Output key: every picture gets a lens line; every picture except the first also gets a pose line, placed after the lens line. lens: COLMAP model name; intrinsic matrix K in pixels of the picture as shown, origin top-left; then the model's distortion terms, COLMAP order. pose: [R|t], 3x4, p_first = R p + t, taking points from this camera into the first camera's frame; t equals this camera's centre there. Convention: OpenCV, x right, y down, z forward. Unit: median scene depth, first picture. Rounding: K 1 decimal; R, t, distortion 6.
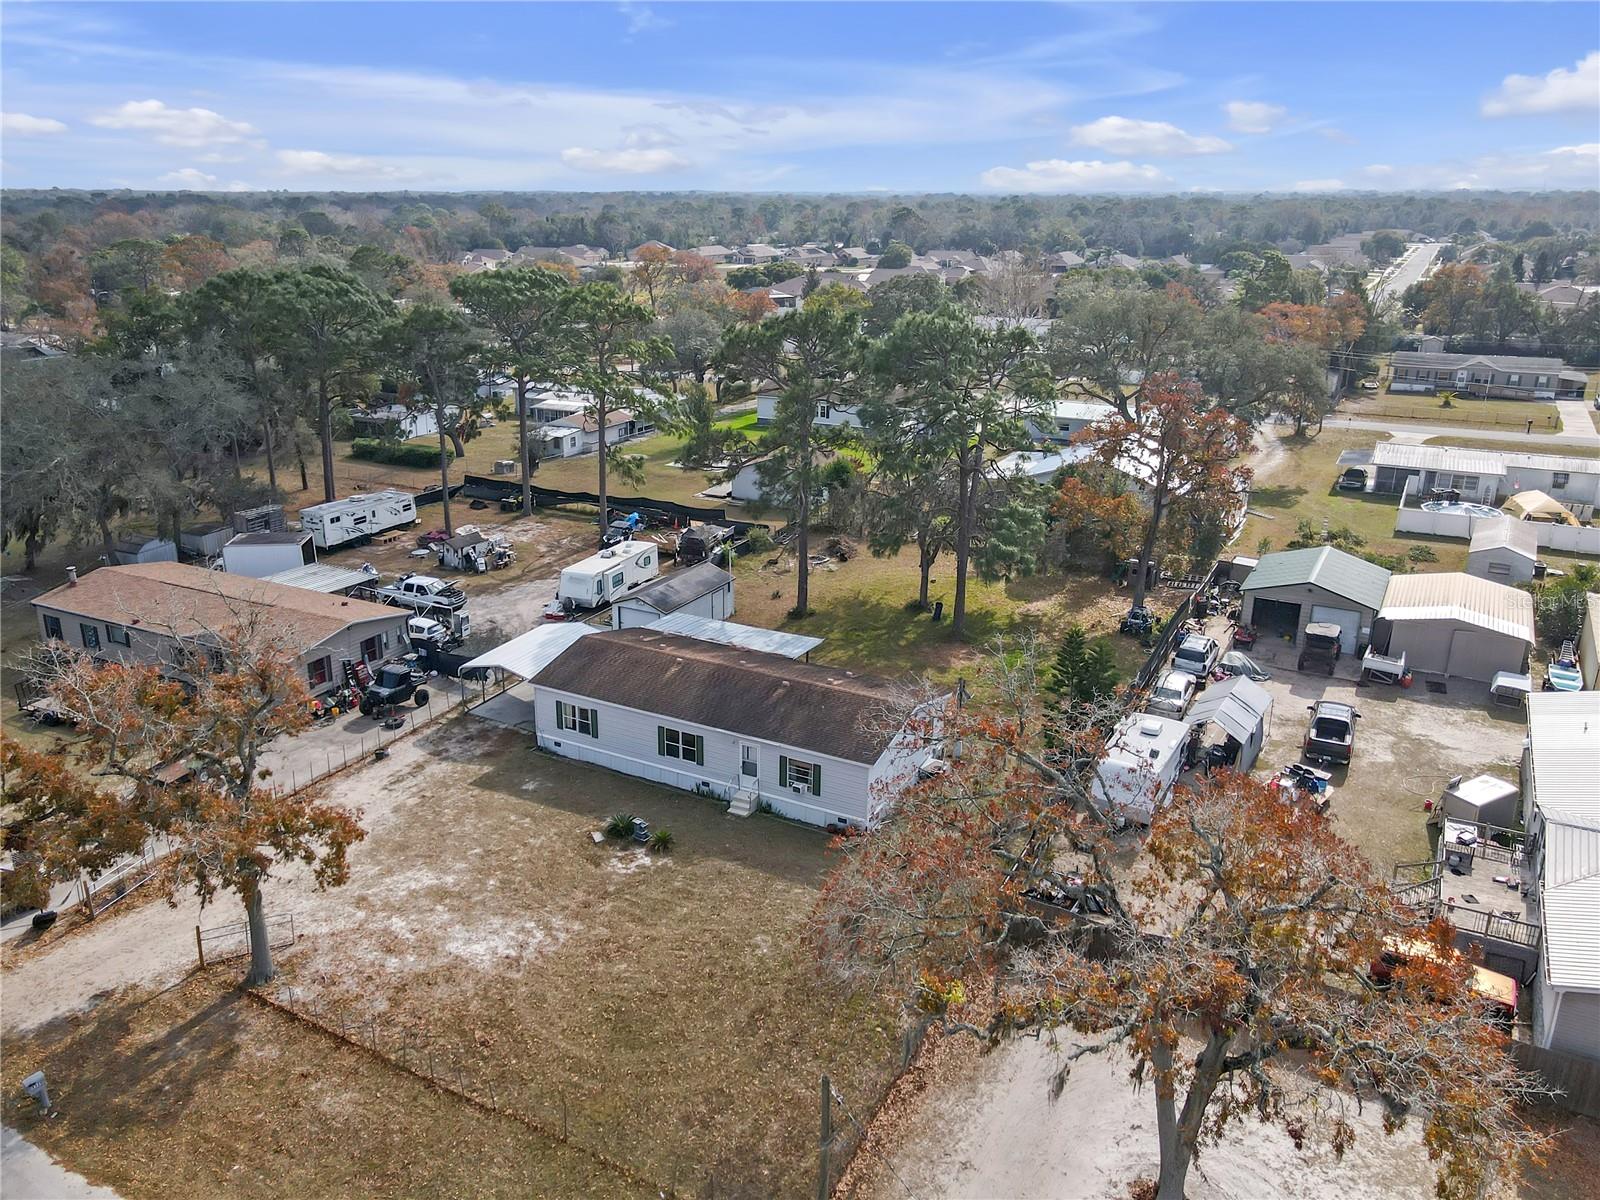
lens RADIAL K [[1200.3, 0, 771.1], [0, 1200.3, 600.9], [0, 0, 1]] dist [0.001013, 0.047828]
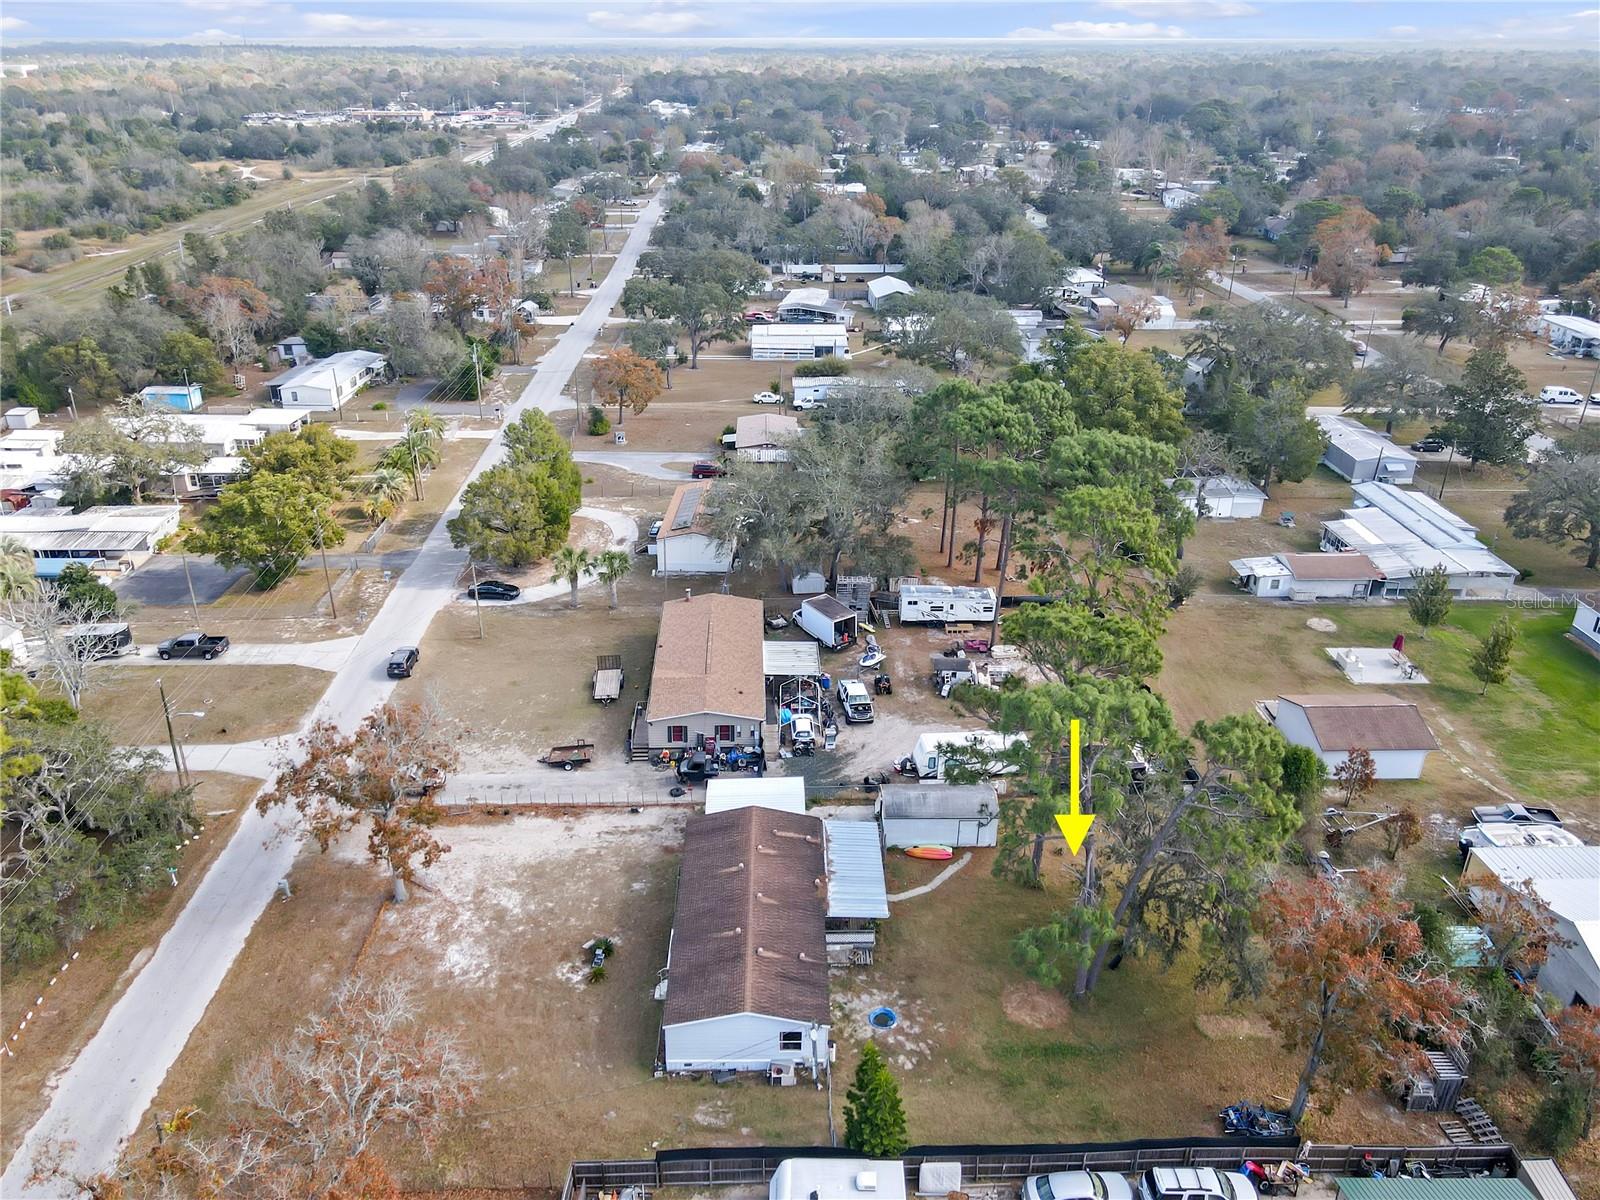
lens RADIAL K [[1197.0, 0, 793.1], [0, 1197.0, 597.4], [0, 0, 1]] dist [0.001823, 0.040508]
pose [[0.503210, 0.372447, -0.779784, 0.873026], [-0.283663, 0.923548, 0.258059, -0.580640], [0.816281, 0.091338, 0.570388, 0.316318]]
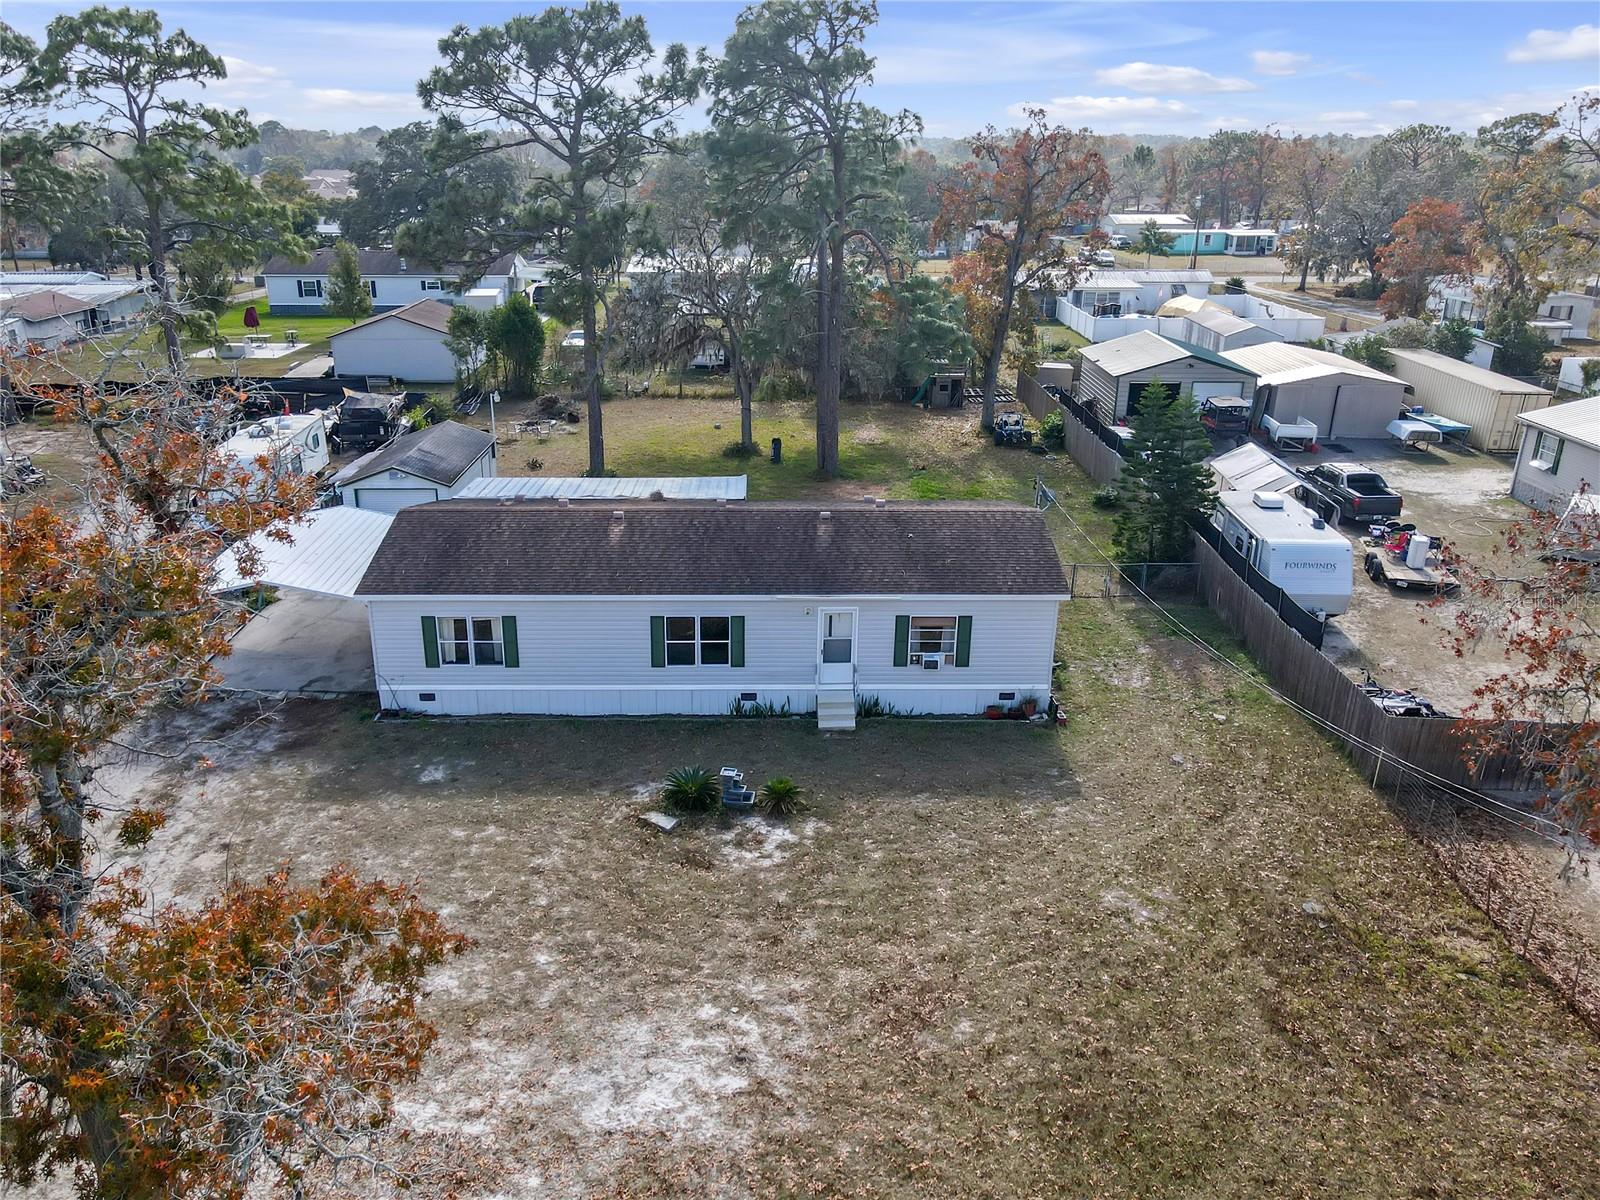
lens RADIAL K [[1197.0, 0, 793.1], [0, 1197.0, 597.4], [0, 0, 1]] dist [0.001823, 0.040508]
pose [[0.863553, -0.167872, 0.475494, -0.305751], [0.152503, 0.985746, 0.071052, 0.064767], [-0.480644, 0.011157, 0.876845, 0.466010]]
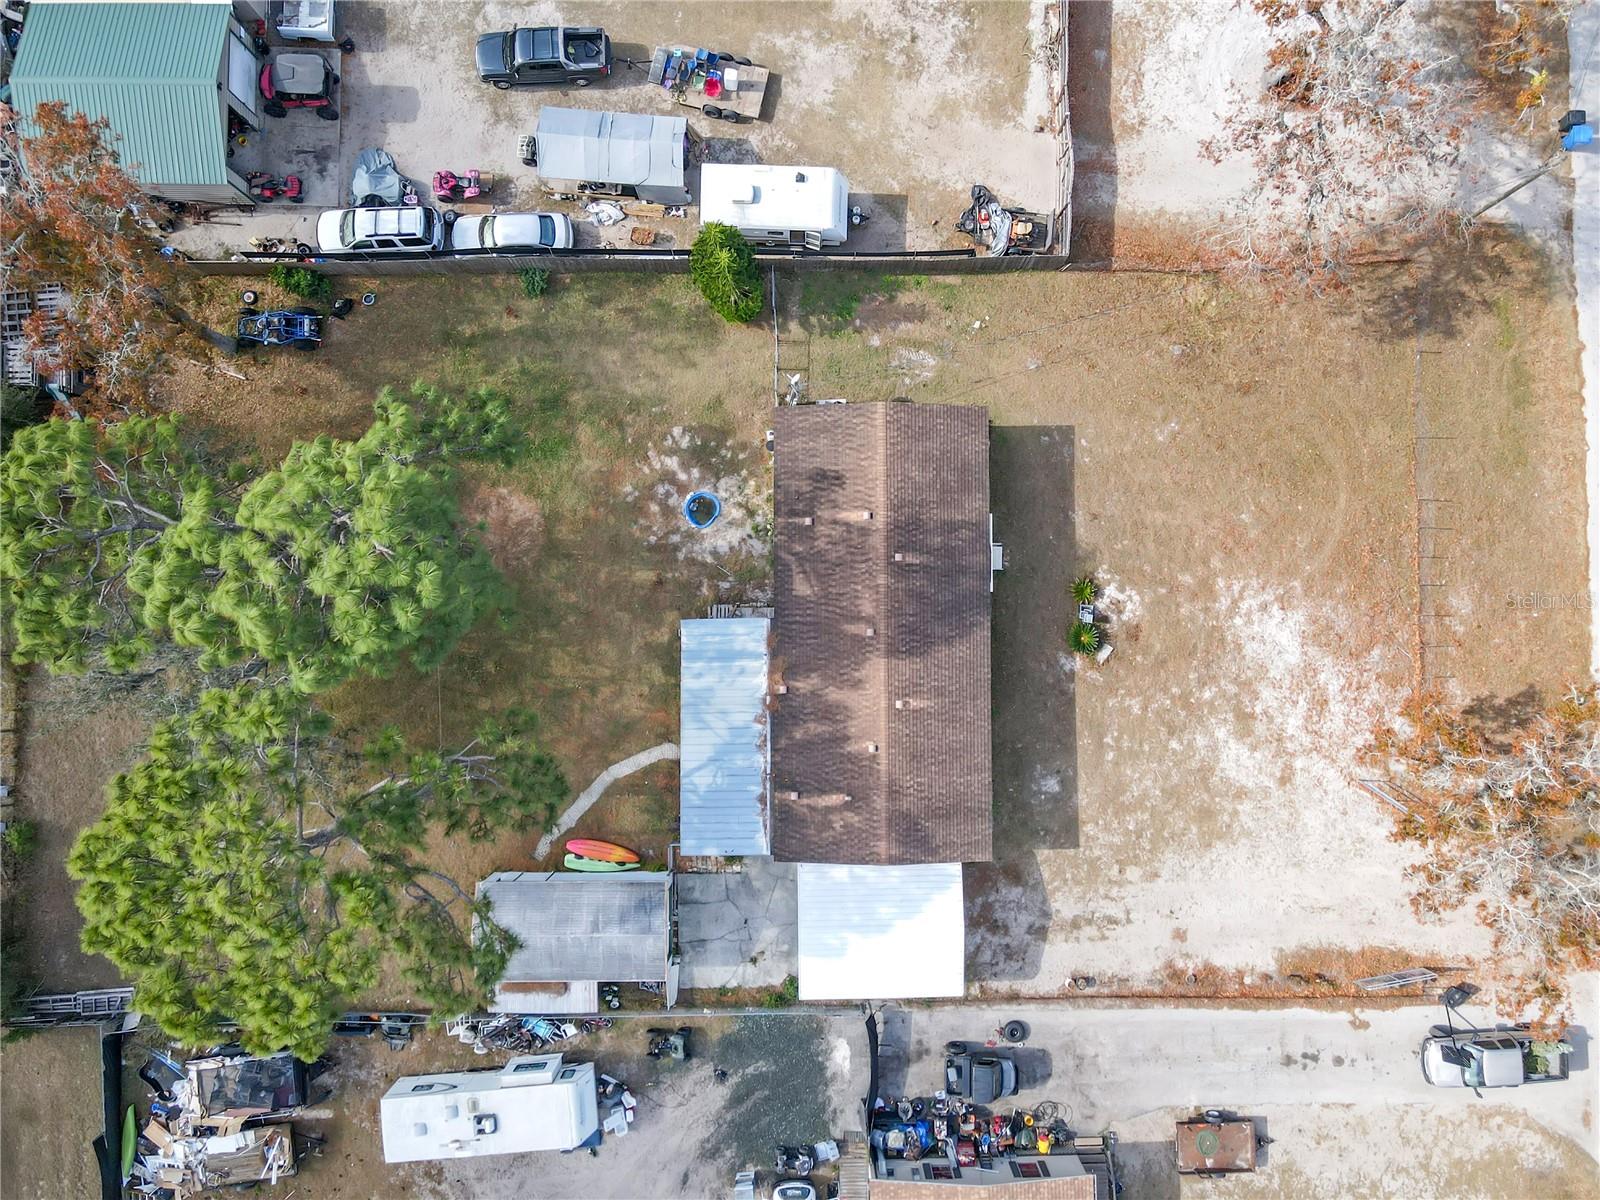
lens RADIAL K [[1197.0, 0, 793.1], [0, 1197.0, 597.4], [0, 0, 1]] dist [0.001823, 0.040508]
pose [[-0.497223, -0.866973, 0.033574, -0.005107], [0.283075, -0.125526, 0.950848, -0.781905], [-0.820145, 0.482288, 0.307833, 0.813862]]
